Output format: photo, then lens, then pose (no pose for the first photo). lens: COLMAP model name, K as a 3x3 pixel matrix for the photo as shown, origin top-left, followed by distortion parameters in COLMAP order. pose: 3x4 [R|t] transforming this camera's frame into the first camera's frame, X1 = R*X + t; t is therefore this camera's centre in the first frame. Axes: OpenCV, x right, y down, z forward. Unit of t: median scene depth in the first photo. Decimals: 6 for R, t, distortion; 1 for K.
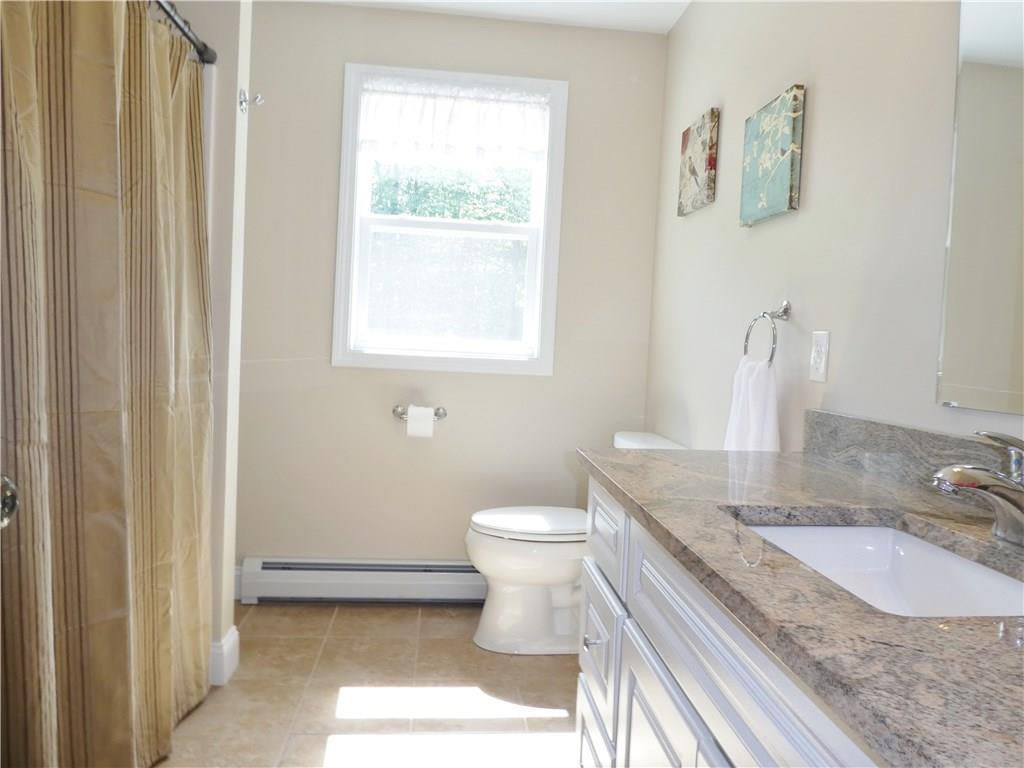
lens RADIAL K [[739.7, 0, 518.1], [0, 739.7, 379.6], [0, 0, 1]] dist [-0.008944, -0.003052]
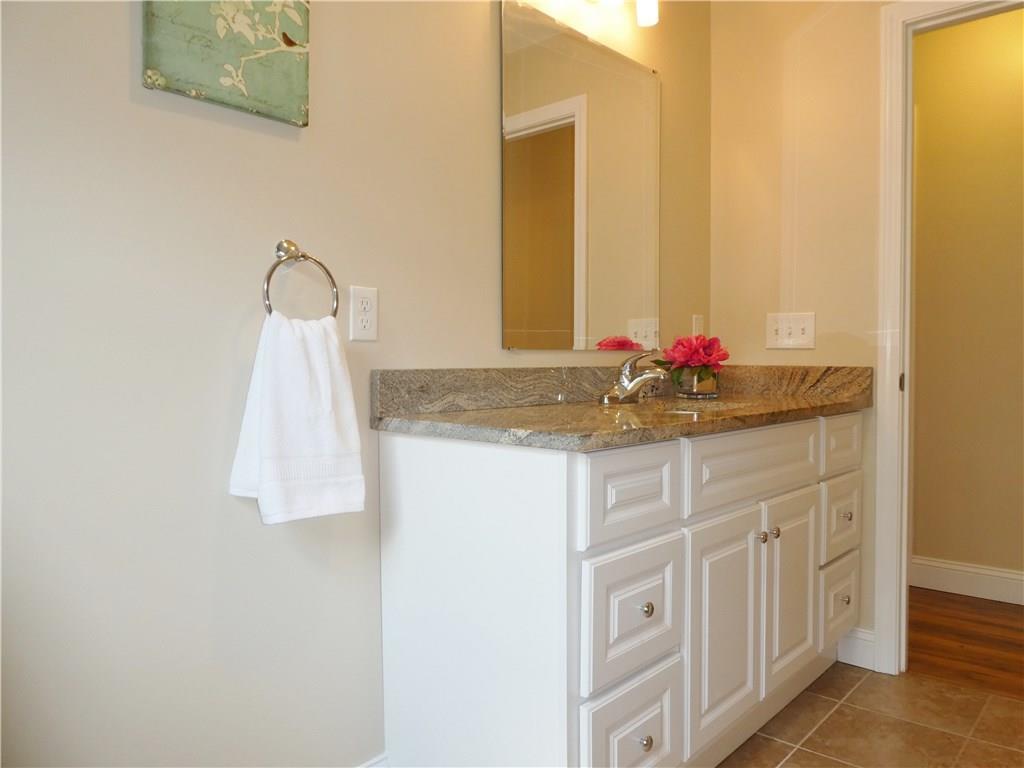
lens RADIAL K [[739.7, 0, 518.1], [0, 739.7, 379.6], [0, 0, 1]] dist [-0.008944, -0.003052]
pose [[-0.680379, -0.060115, 0.730391, -0.488700], [0.008790, 0.995889, 0.090155, -0.036741], [-0.732808, 0.067759, -0.677054, 1.782296]]
